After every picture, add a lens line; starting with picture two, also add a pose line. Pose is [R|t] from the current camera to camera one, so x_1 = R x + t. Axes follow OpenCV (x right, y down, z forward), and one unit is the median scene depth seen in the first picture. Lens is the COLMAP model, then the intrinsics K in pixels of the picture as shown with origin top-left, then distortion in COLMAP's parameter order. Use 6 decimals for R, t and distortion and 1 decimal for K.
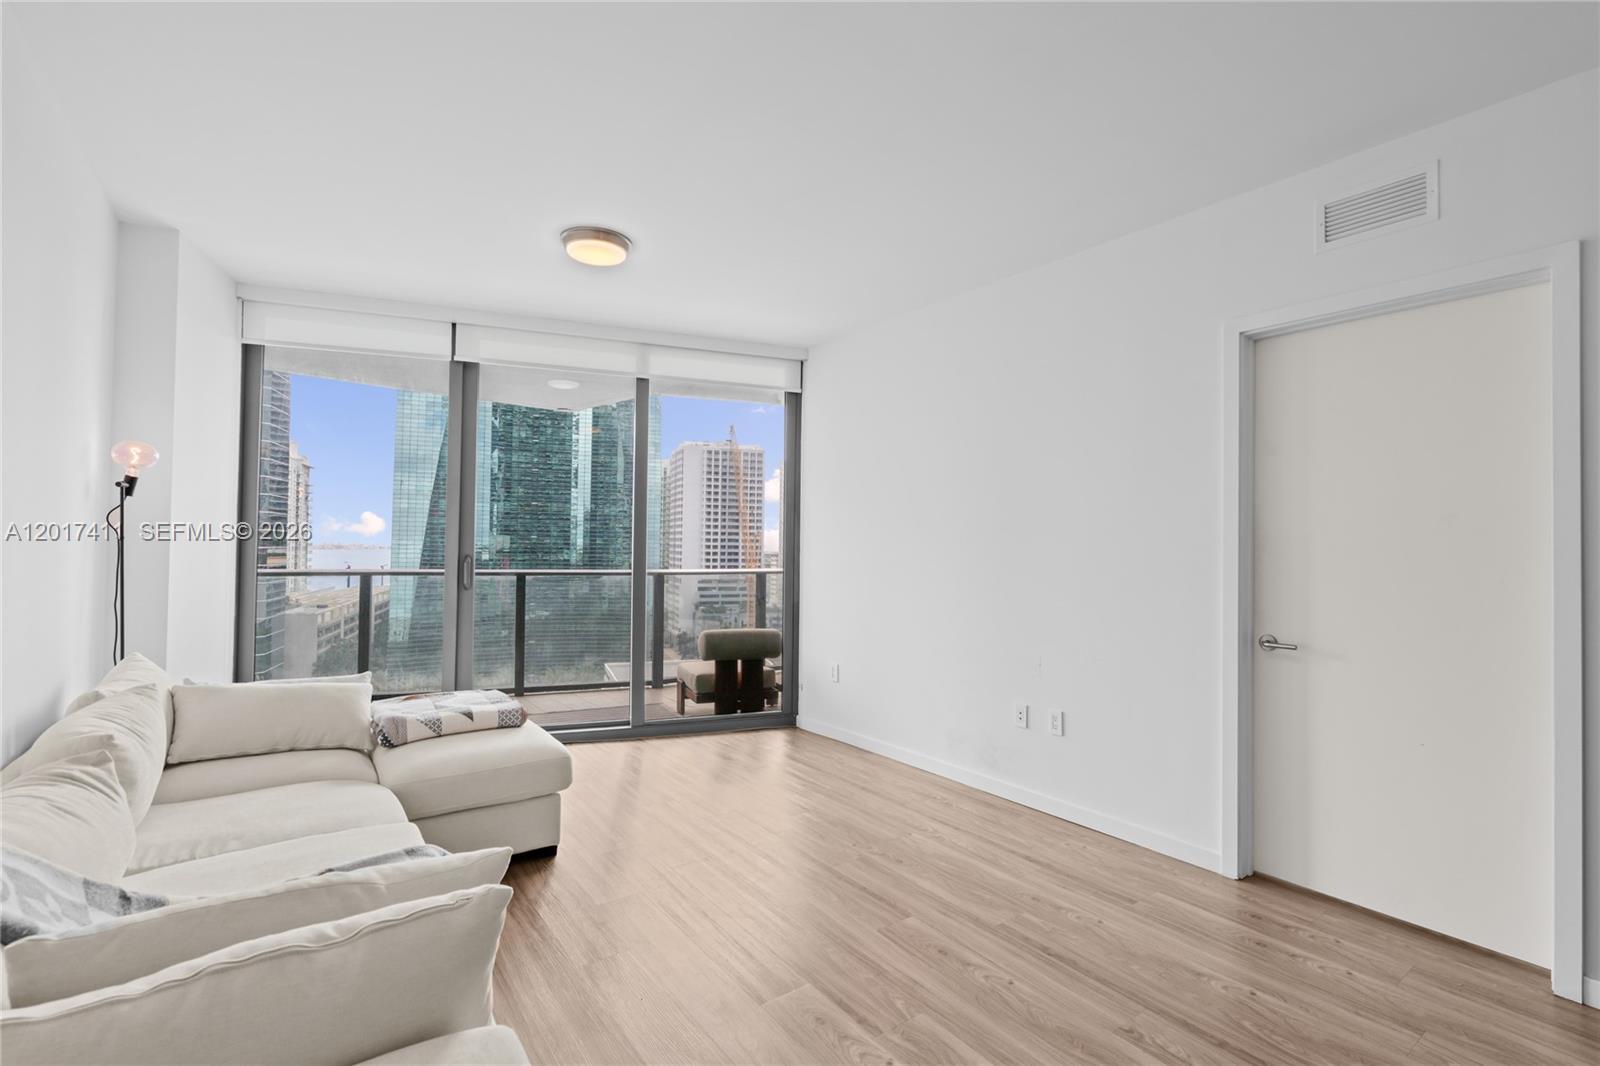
lens RADIAL K [[735.7, 0, 819.0], [0, 735.7, 529.3], [0, 0, 1]] dist [-0.009223, 0.005002]
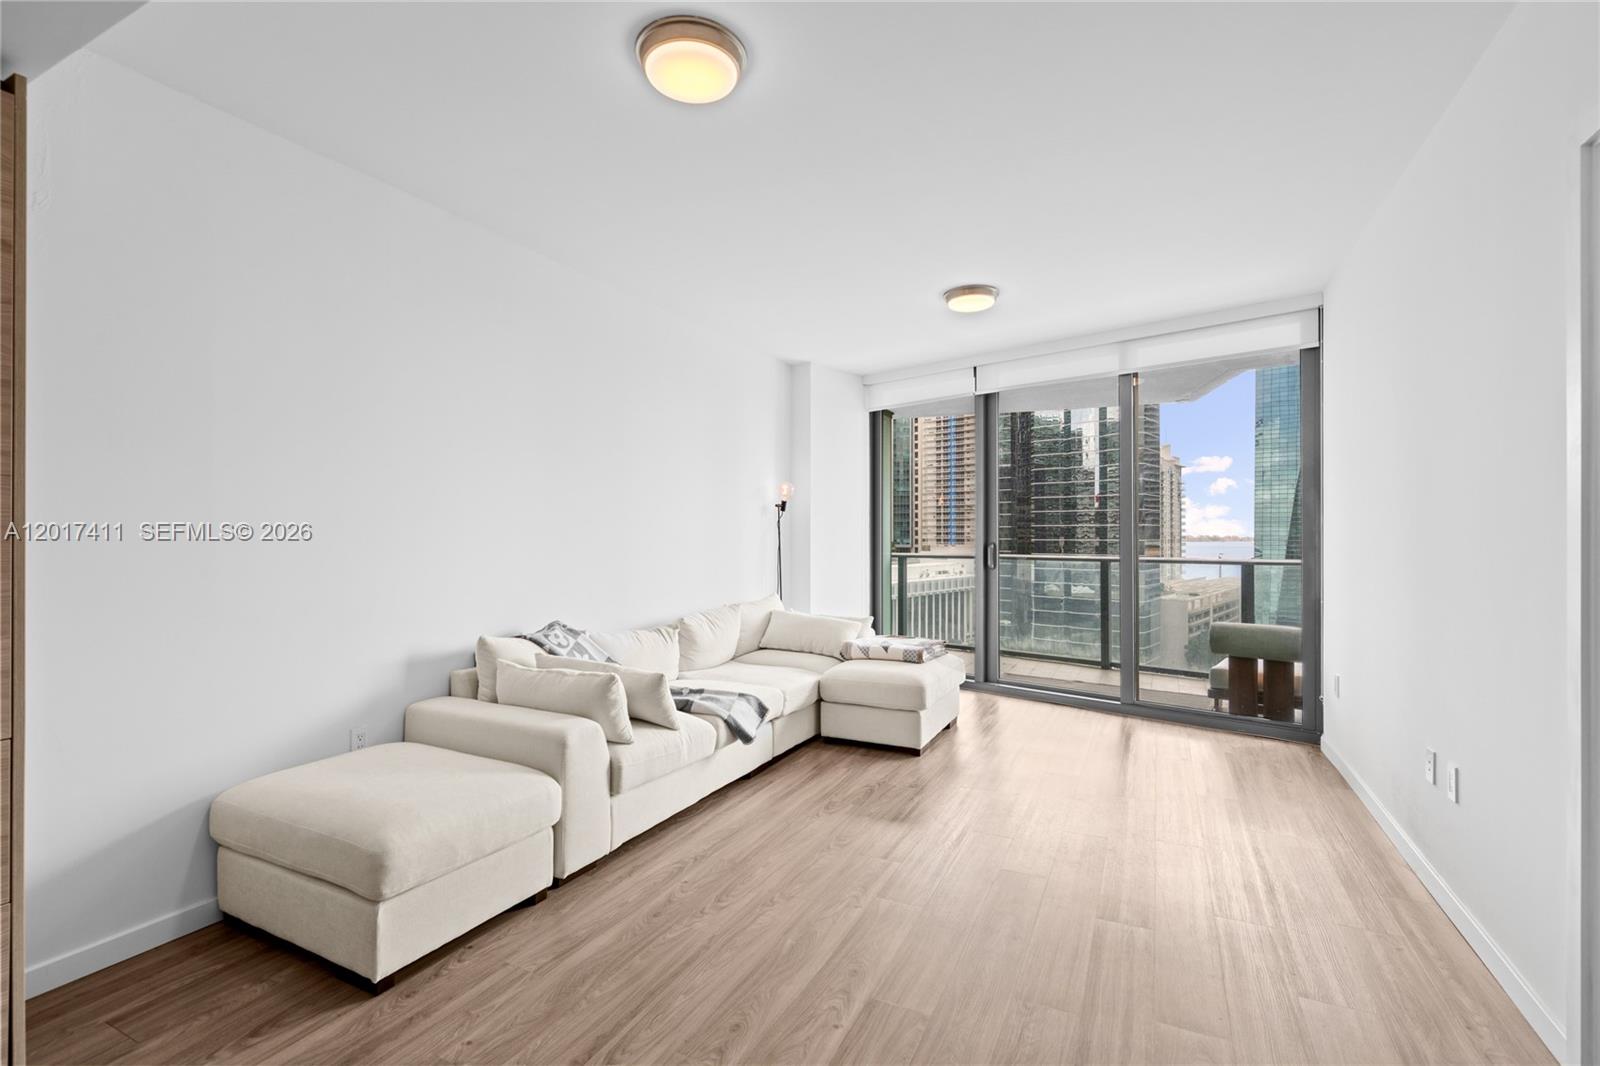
lens RADIAL K [[735.7, 0, 811.0], [0, 735.7, 529.6], [0, 0, 1]] dist [-0.009223, 0.005002]
pose [[0.460145, -0.019309, -0.887634, 0.442123], [0.029221, 0.999551, -0.006596, 0.009212], [0.887363, -0.022903, 0.460503, 0.103053]]
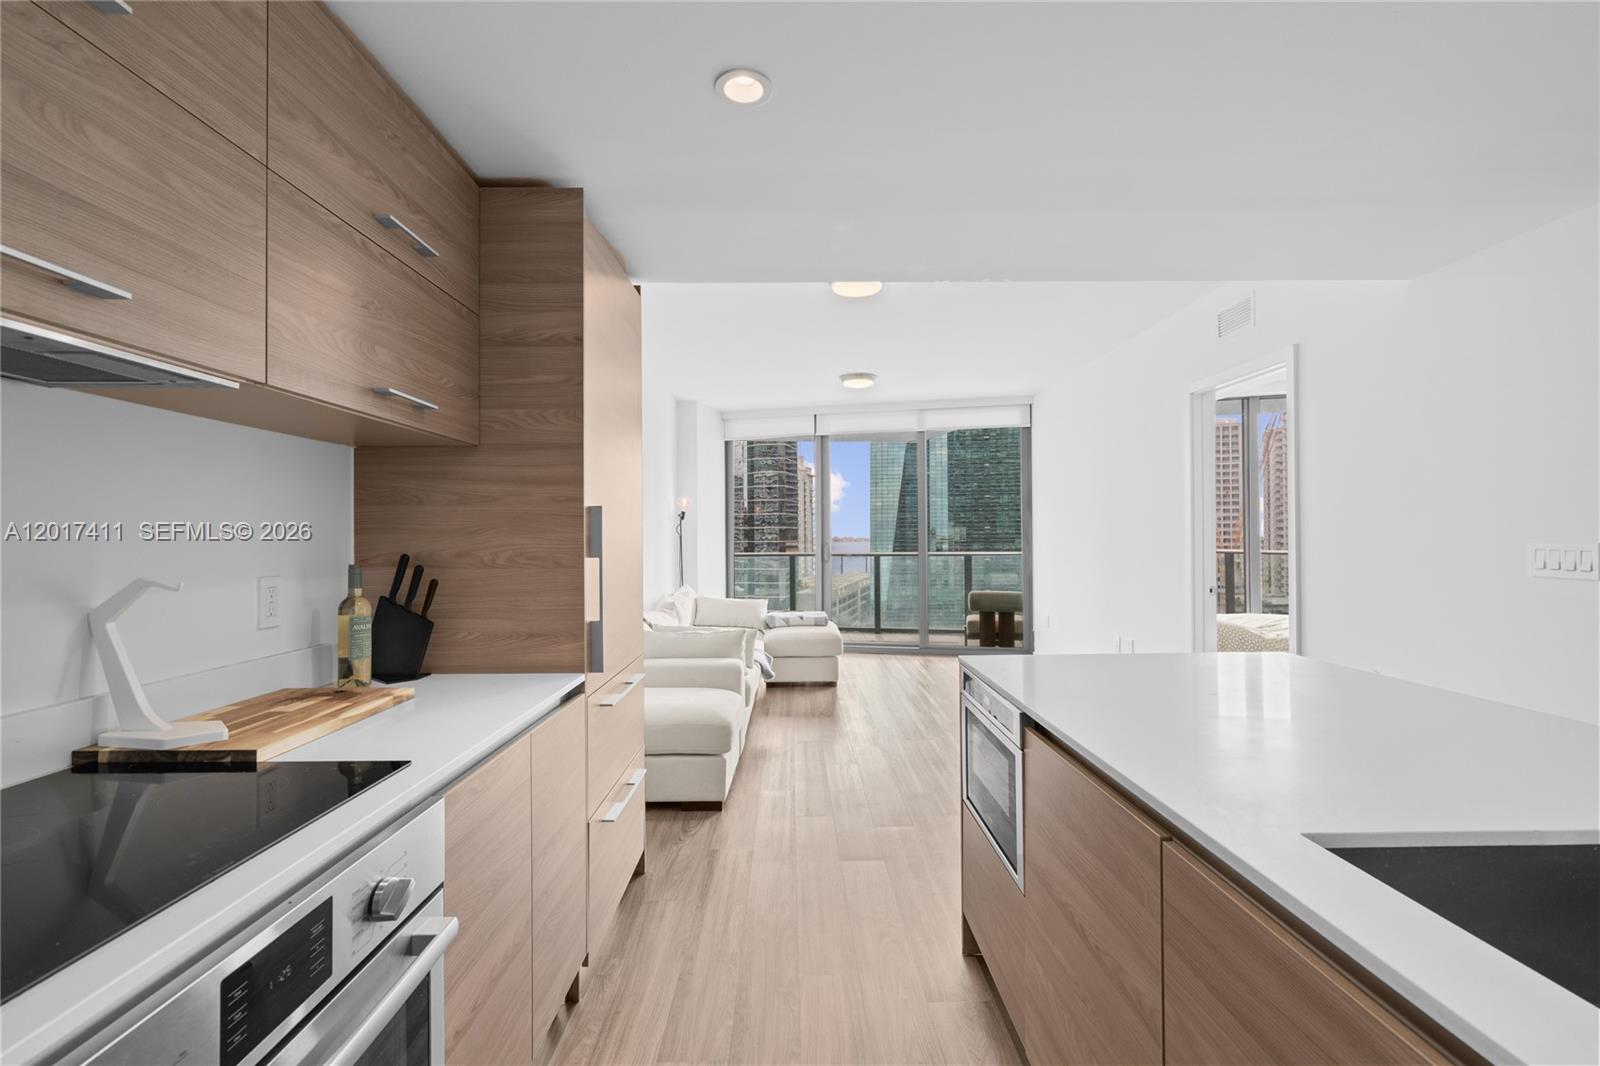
lens RADIAL K [[735.7, 0, 820.4], [0, 735.7, 513.3], [0, 0, 1]] dist [-0.009223, 0.005002]
pose [[0.823247, -0.035651, -0.566563, 0.442790], [0.031722, 0.999356, -0.016791, -0.006878], [0.566797, -0.004149, 0.823847, -0.407056]]
